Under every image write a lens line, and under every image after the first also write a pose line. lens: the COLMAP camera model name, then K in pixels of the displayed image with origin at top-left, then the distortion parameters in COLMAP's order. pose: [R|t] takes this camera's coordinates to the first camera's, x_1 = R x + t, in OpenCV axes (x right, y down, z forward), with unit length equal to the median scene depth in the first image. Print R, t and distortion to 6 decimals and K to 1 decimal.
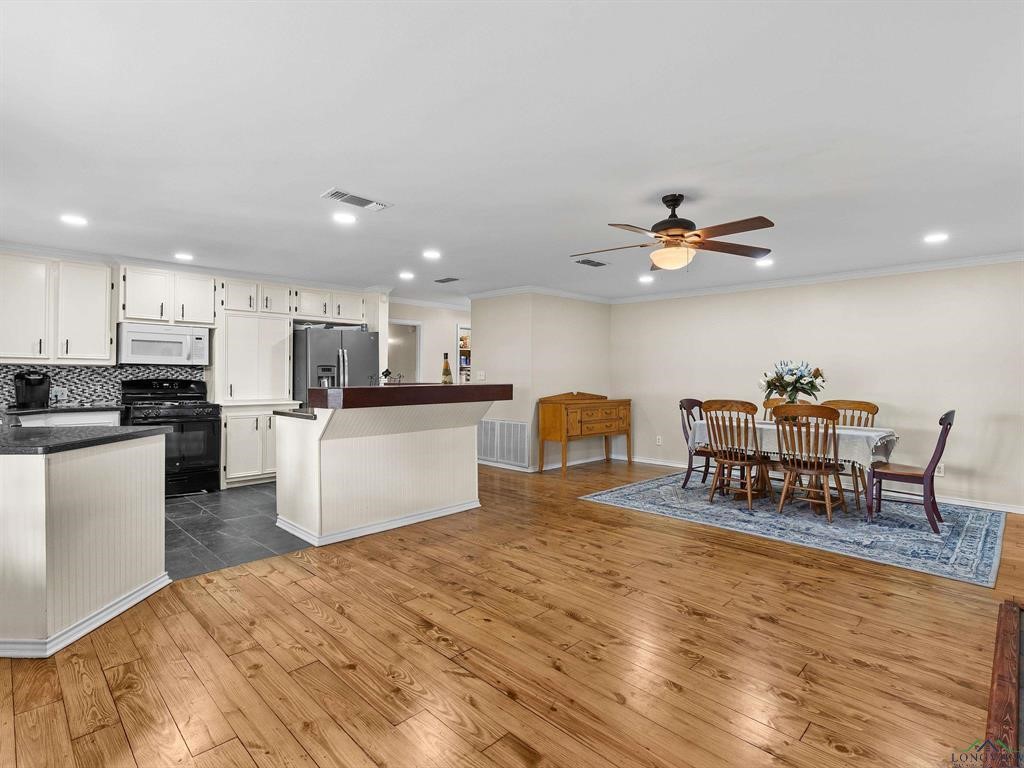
lens RADIAL K [[508.8, 0, 527.4], [0, 508.8, 375.4], [0, 0, 1]] dist [-0.008536, 0.001842]
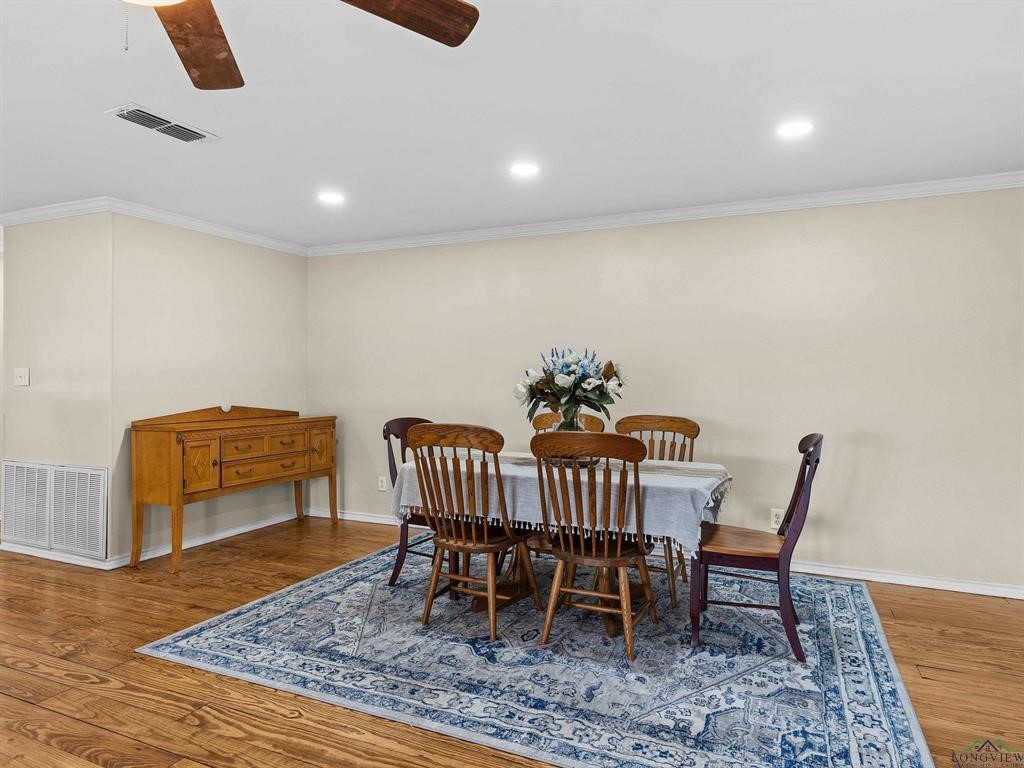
lens RADIAL K [[615.0, 0, 510.7], [0, 615.0, 382.3], [0, 0, 1]] dist [0.002743, -0.000591]
pose [[0.940454, -0.006132, 0.339866, 0.246461], [0.002914, 0.999946, 0.009981, 0.001545], [-0.339909, -0.008396, 0.940421, 0.413466]]
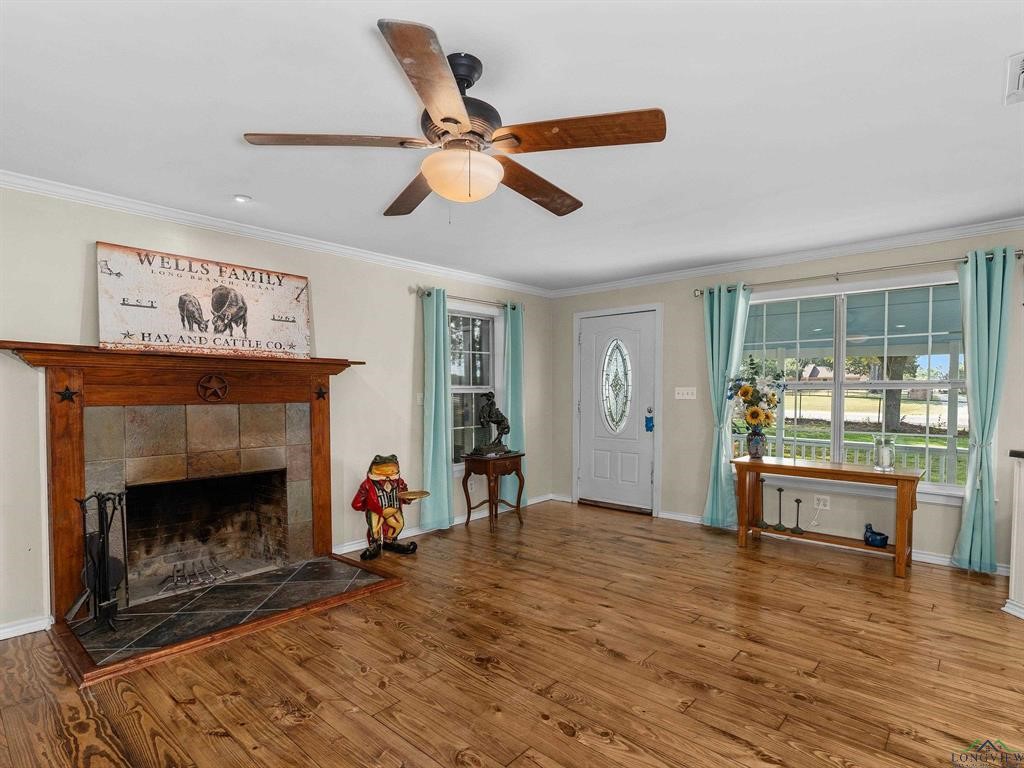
lens RADIAL K [[535.4, 0, 511.1], [0, 535.4, 407.3], [0, 0, 1]] dist [-0.004735, 0.000447]
pose [[-0.999780, -0.002743, -0.020791, 0.164206], [-0.003362, 0.999551, 0.029770, -0.004187], [0.020700, 0.029834, -0.999341, 1.059055]]
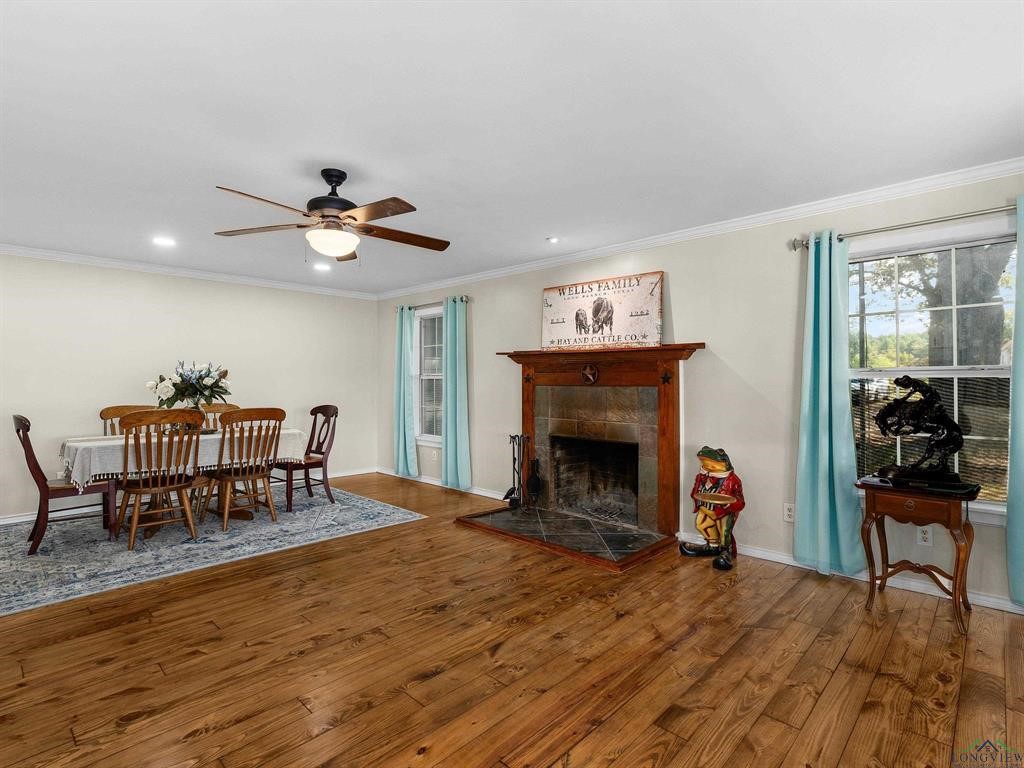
lens RADIAL K [[508.8, 0, 517.2], [0, 508.8, 380.8], [0, 0, 1]] dist [-0.008536, 0.001842]
pose [[0.003484, -0.006718, 0.999971, -0.386103], [-0.000713, 0.999977, 0.006721, -0.001336], [-0.999994, -0.000737, 0.003479, 0.460589]]
